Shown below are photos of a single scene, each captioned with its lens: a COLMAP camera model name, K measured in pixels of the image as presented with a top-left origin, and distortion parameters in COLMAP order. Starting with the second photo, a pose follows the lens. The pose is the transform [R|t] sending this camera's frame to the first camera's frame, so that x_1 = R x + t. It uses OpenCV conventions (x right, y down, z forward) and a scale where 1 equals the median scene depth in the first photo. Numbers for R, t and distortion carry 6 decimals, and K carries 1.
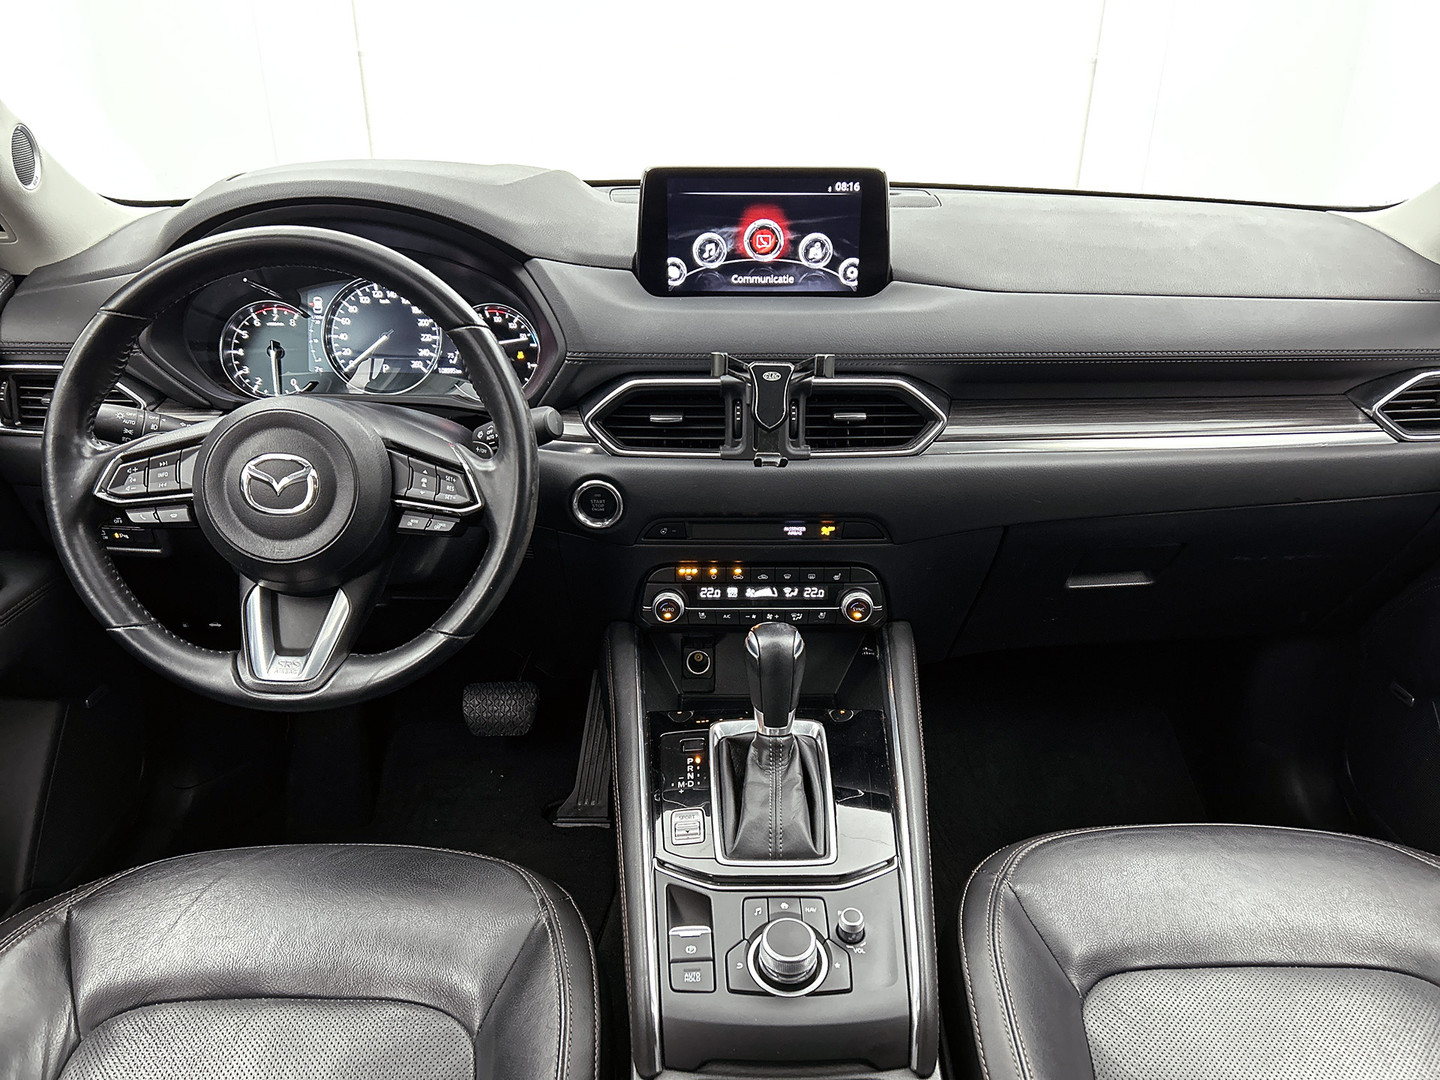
lens RADIAL K [[1070.1, 0, 720.0], [0, 1070.1, 540.0], [0, 0, 1]] dist [0.044794, -0.005108]
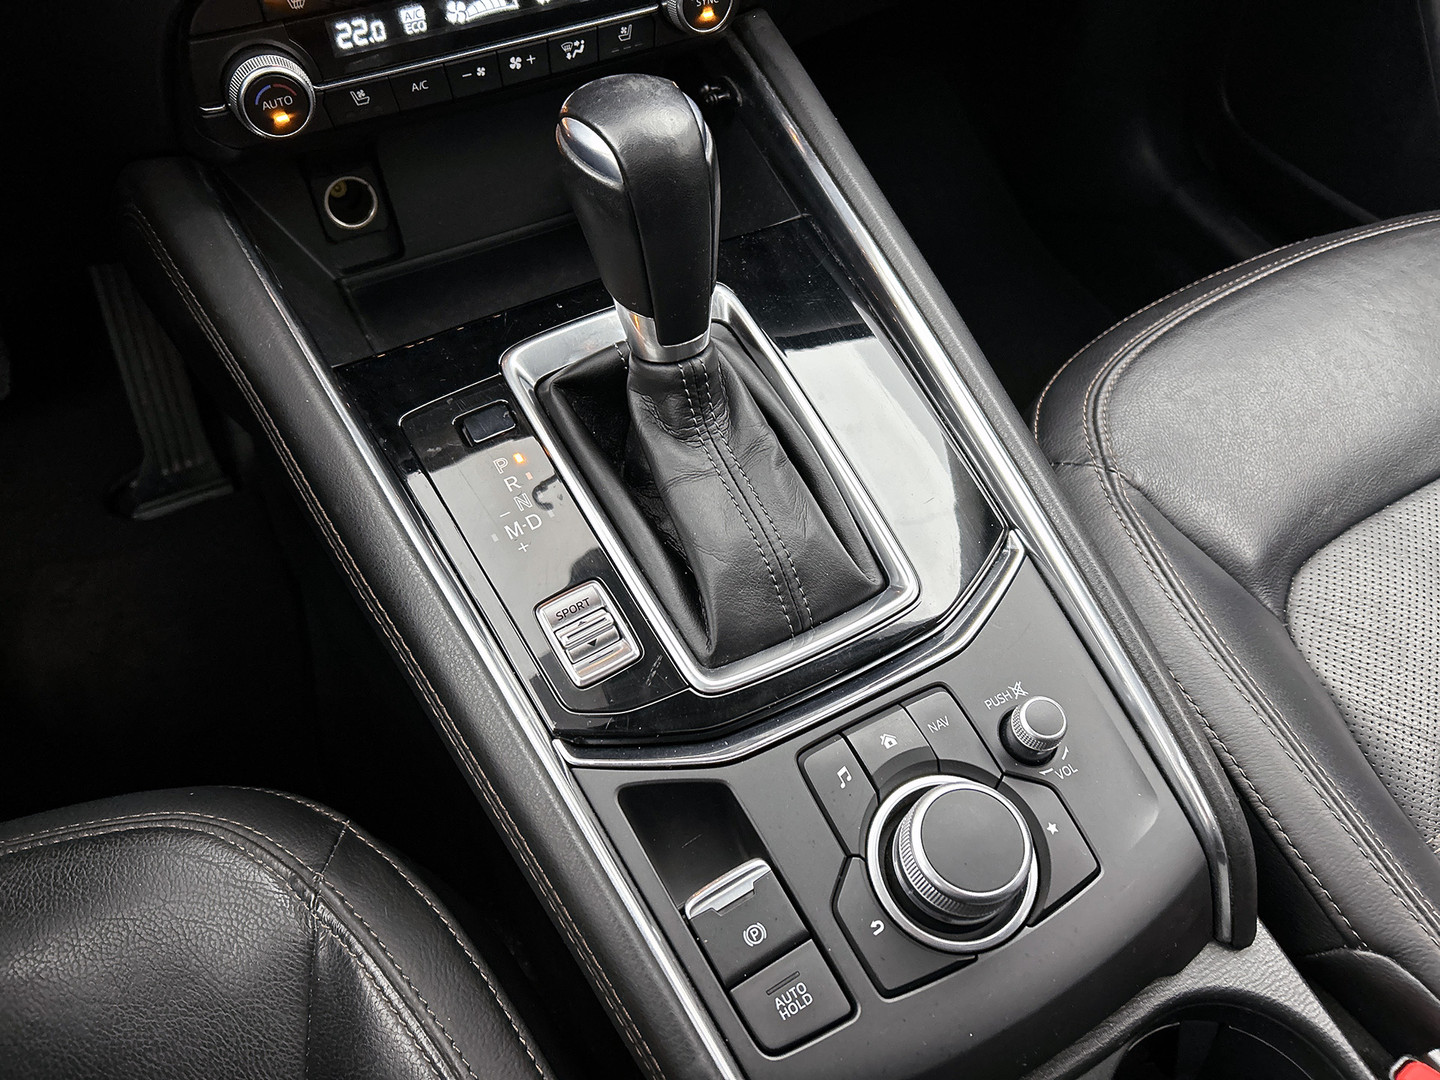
lens RADIAL K [[1070.1, 0, 720.0], [0, 1070.1, 540.0], [0, 0, 1]] dist [0.044794, -0.005108]
pose [[0.879910, -0.363141, 0.306411, -0.088913], [0.159260, 0.832990, 0.529872, 0.014588], [-0.447655, -0.417440, 0.790790, 0.569990]]
